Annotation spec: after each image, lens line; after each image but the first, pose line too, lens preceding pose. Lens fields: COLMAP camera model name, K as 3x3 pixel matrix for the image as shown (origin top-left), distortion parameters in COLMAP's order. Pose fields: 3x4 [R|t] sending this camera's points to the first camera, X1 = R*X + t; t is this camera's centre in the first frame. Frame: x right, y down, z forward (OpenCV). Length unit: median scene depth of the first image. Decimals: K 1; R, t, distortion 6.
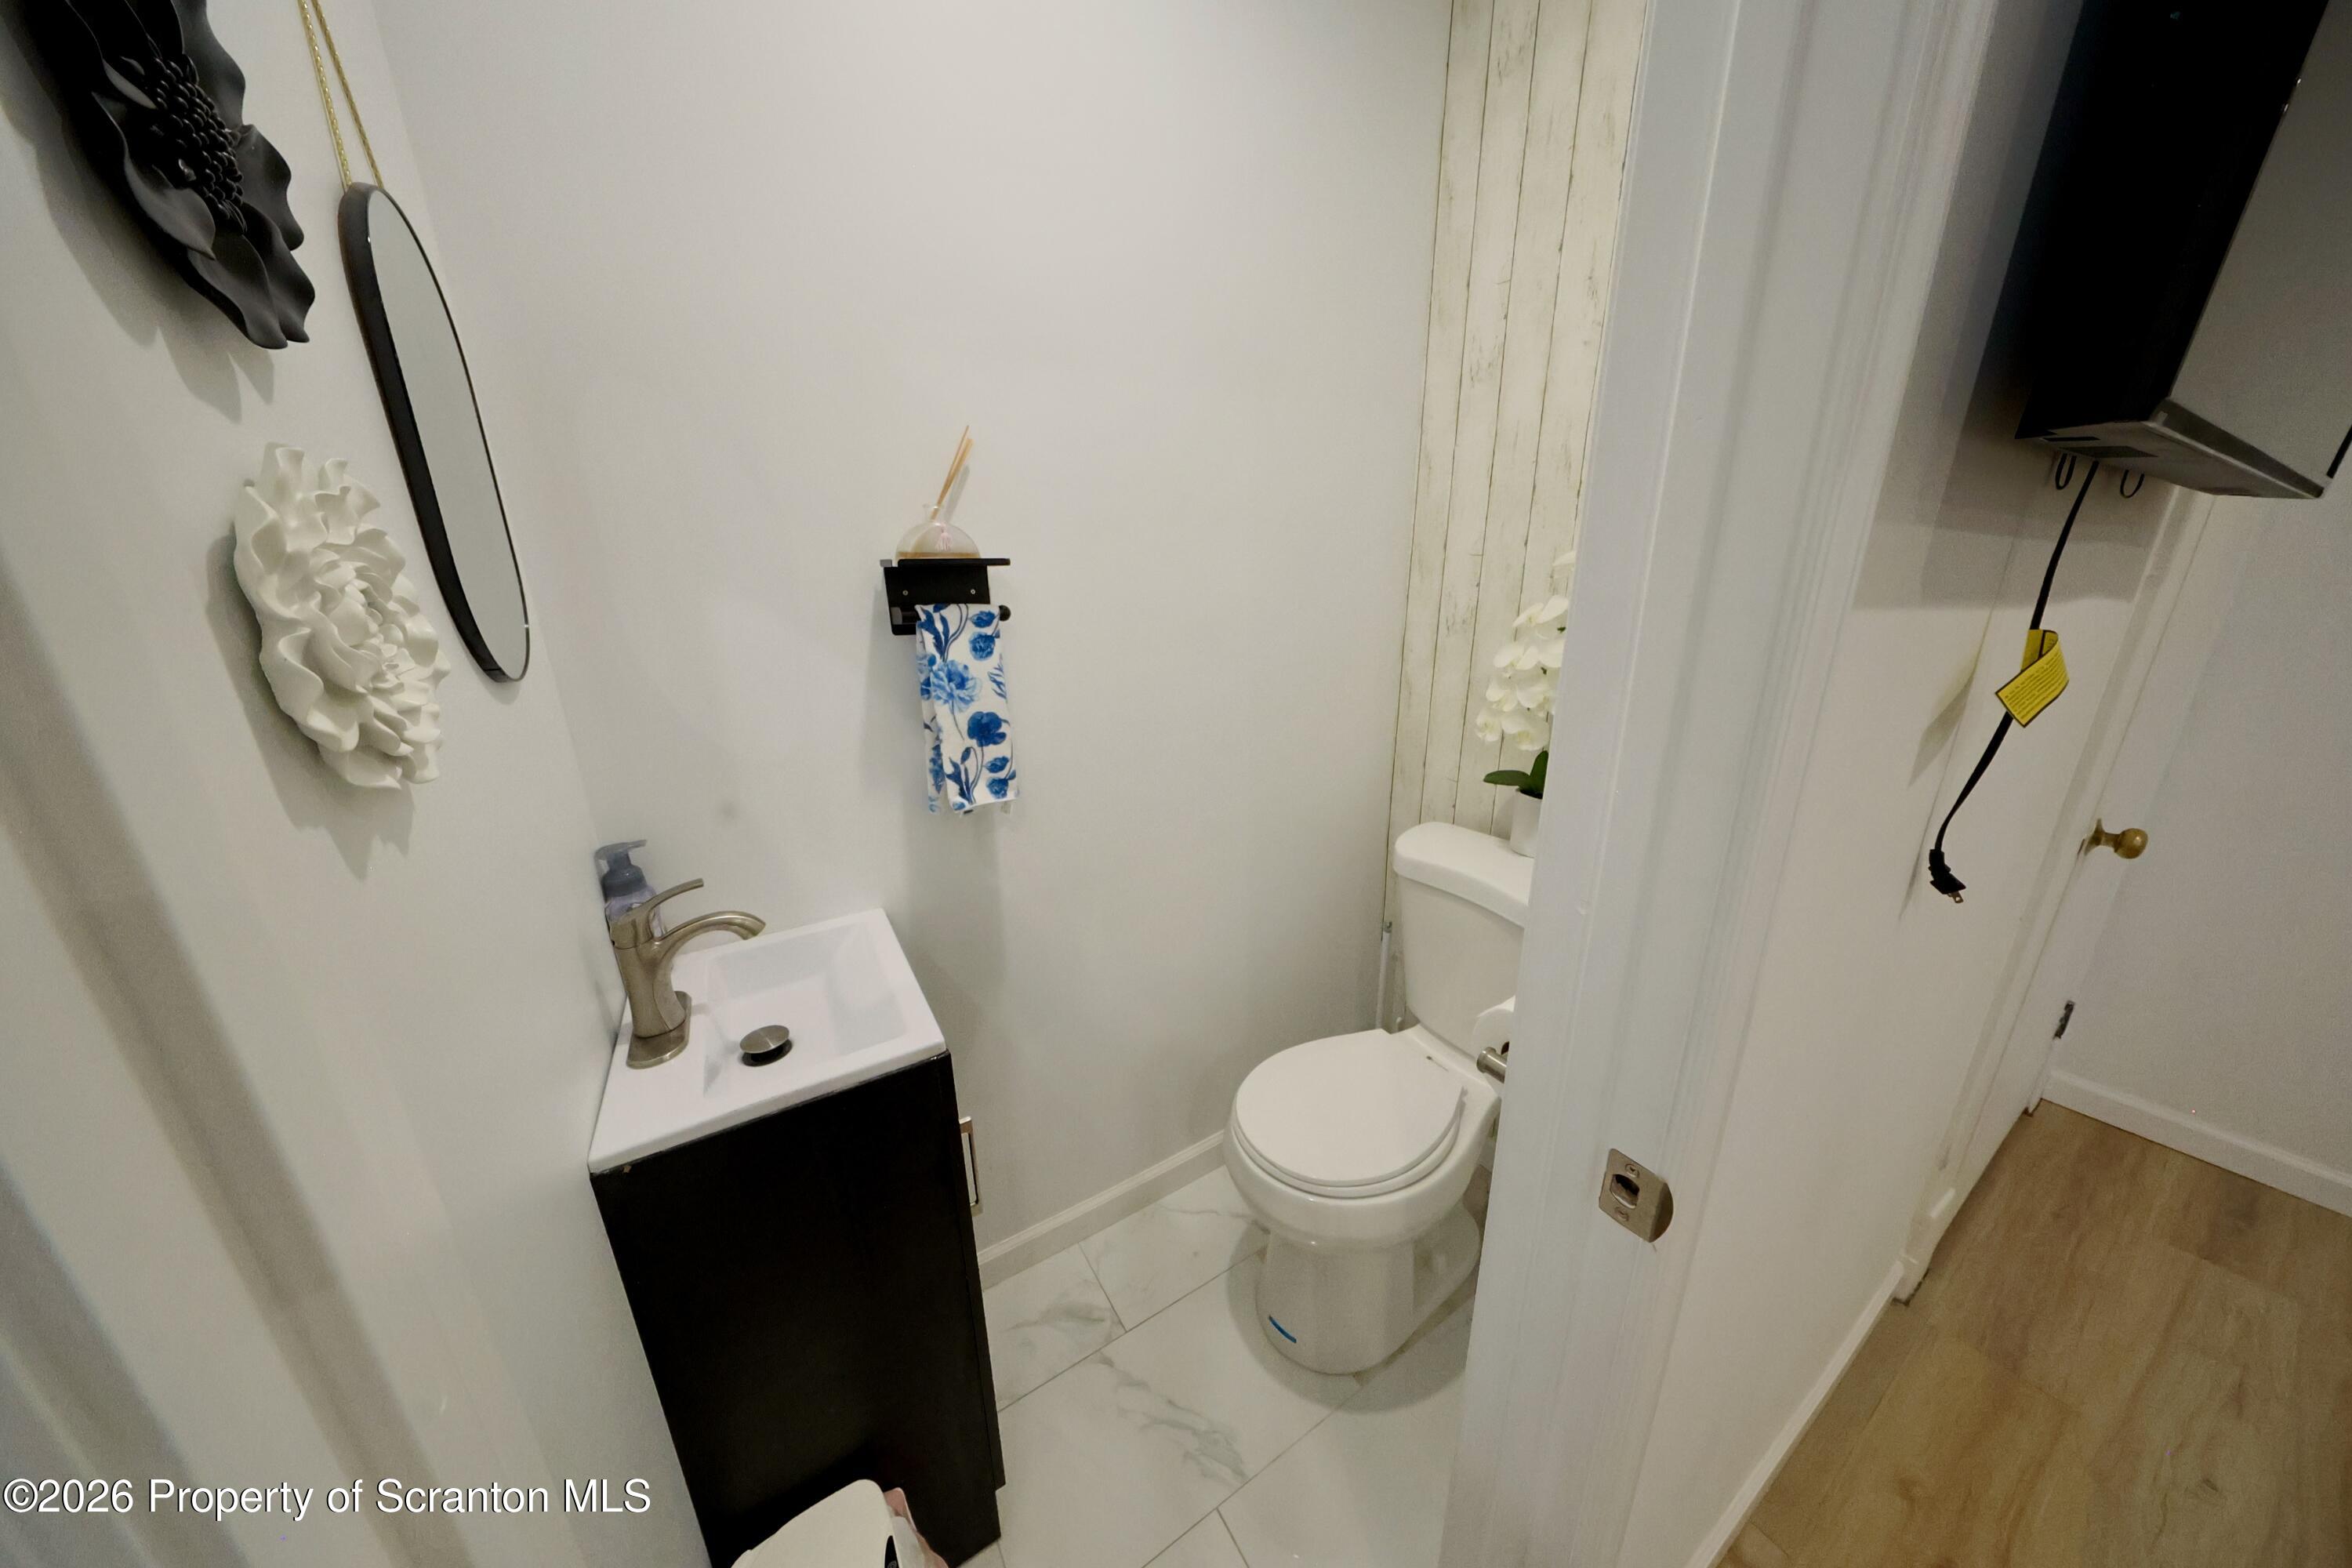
lens RADIAL K [[710.2, 0, 1168.4], [0, 710.2, 772.2], [0, 0, 1]] dist [-0.004956, 0.000058]
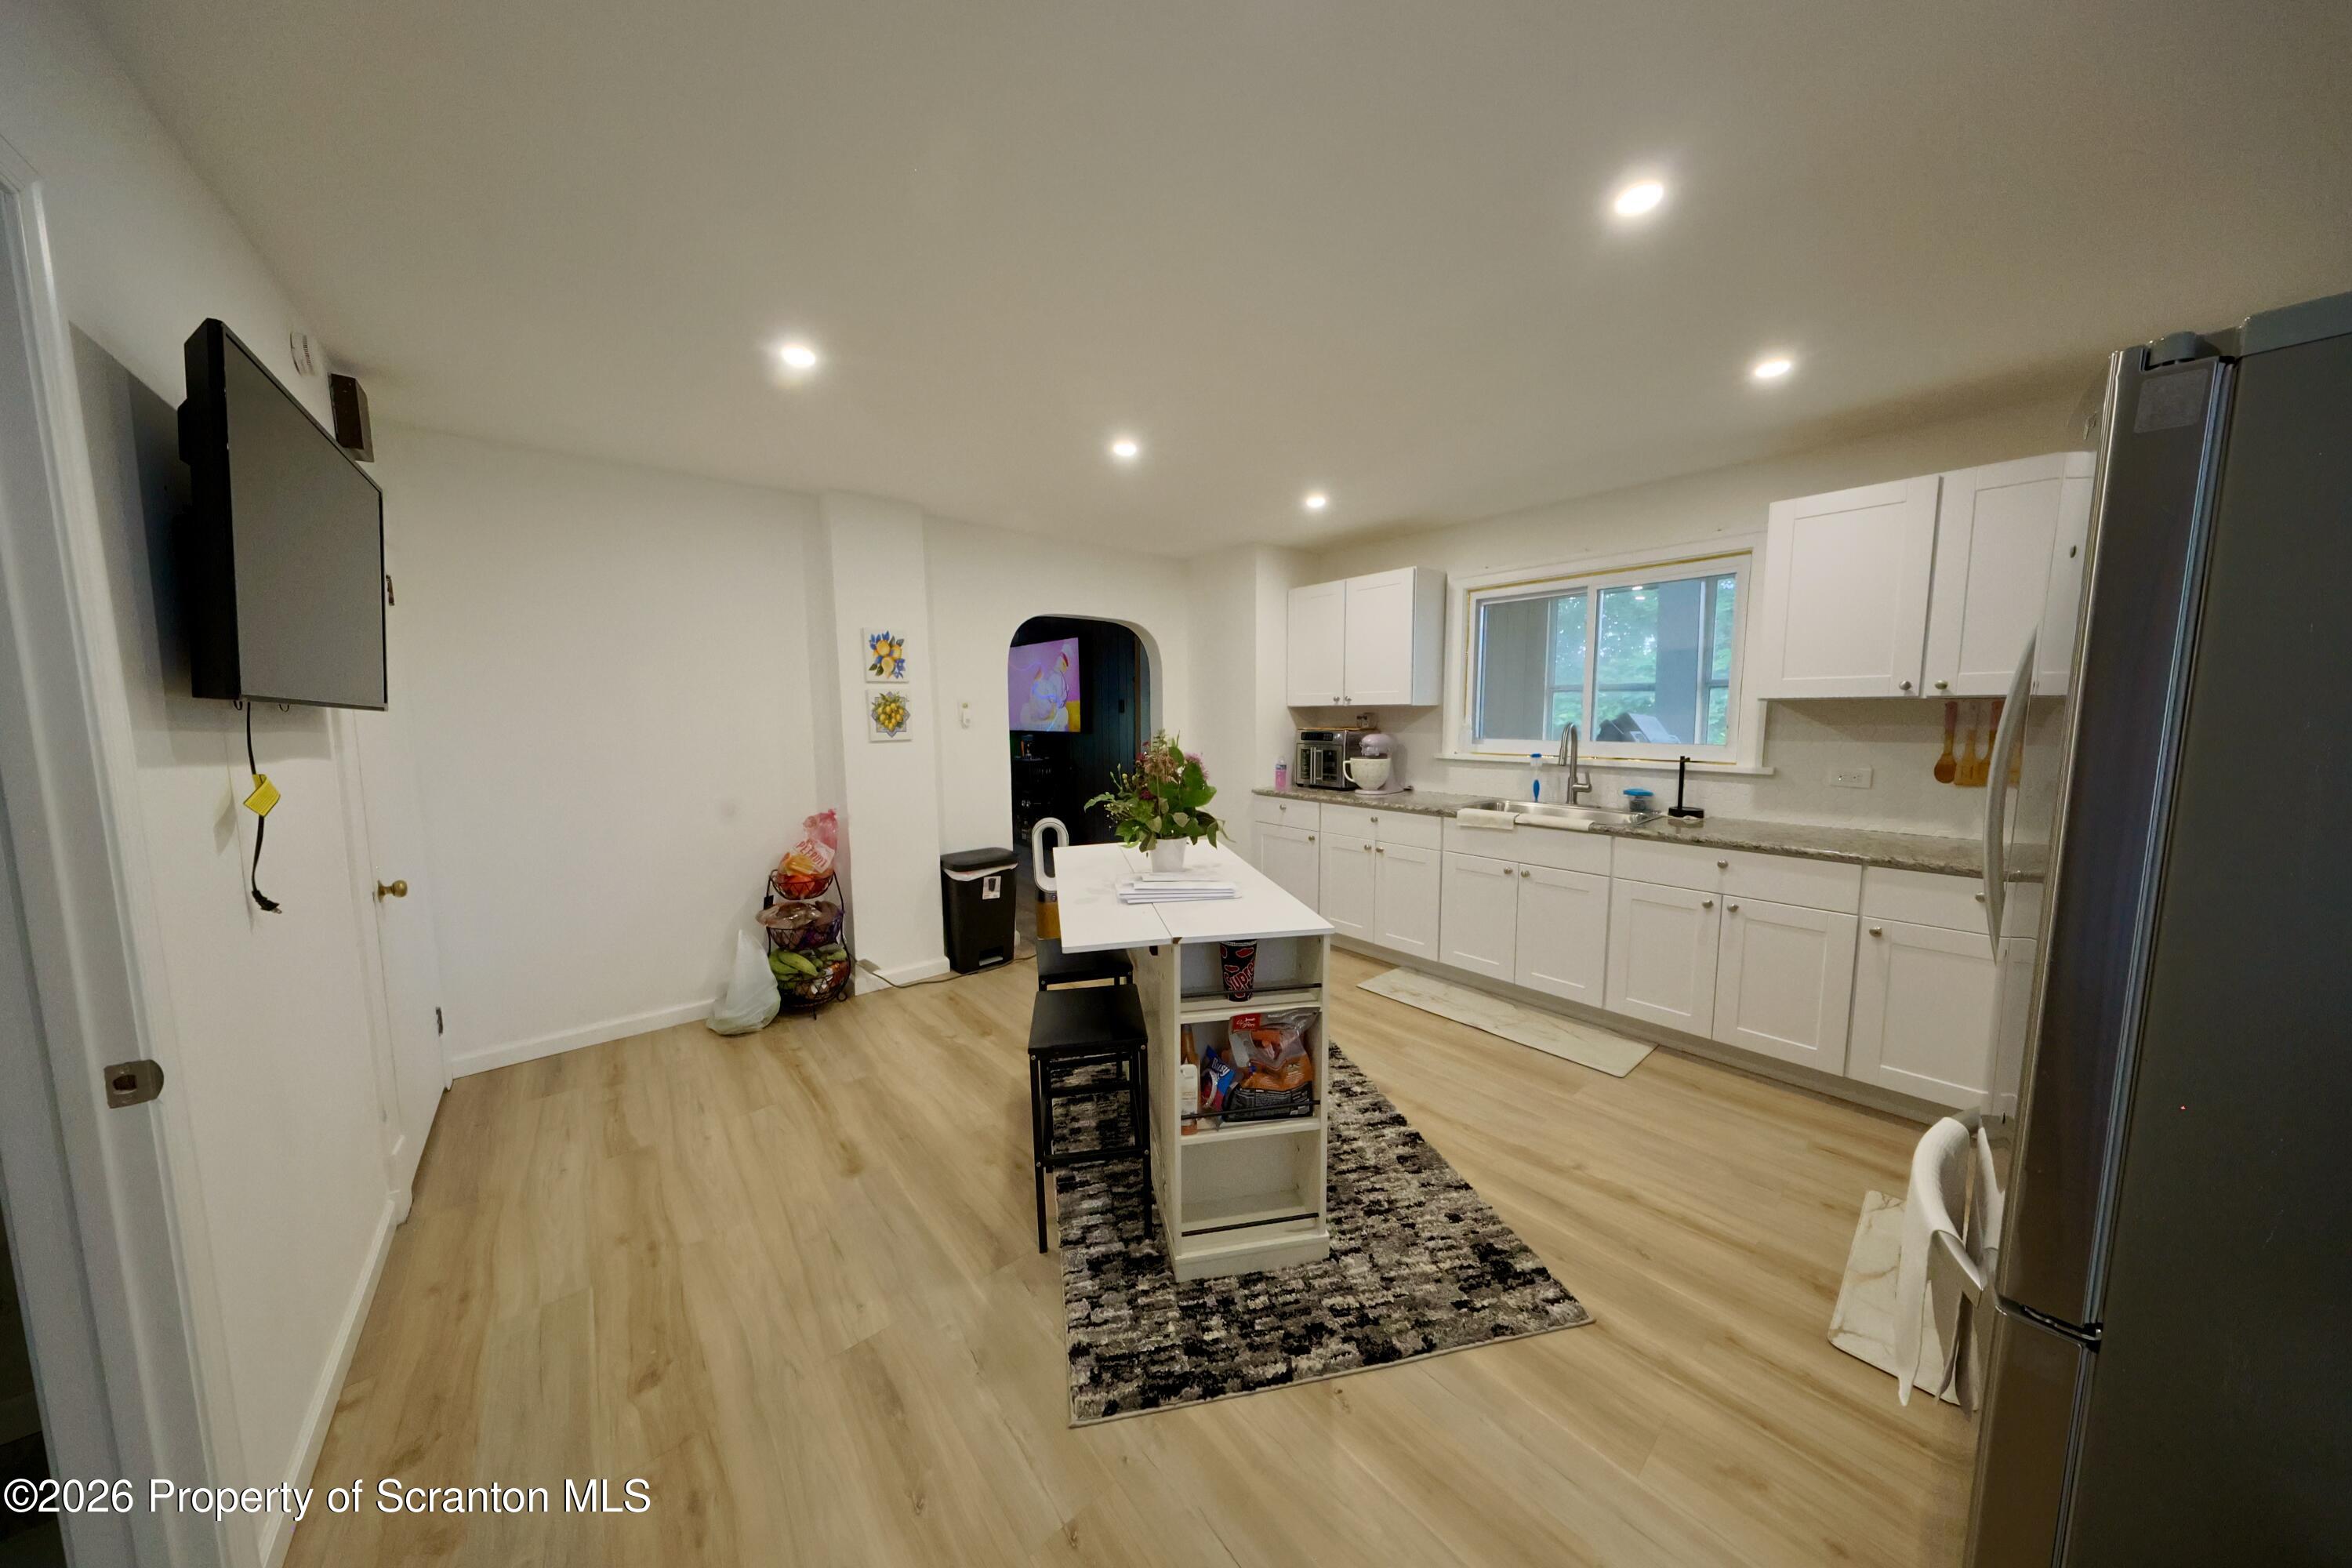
lens RADIAL K [[710.2, 0, 1166.5], [0, 710.2, 784.2], [0, 0, 1]] dist [-0.004956, 0.000058]
pose [[-0.150078, -0.076006, 0.985748, -0.685083], [0.286291, 0.950983, 0.116913, 0.196992], [-0.946316, 0.299757, -0.120962, -0.716883]]
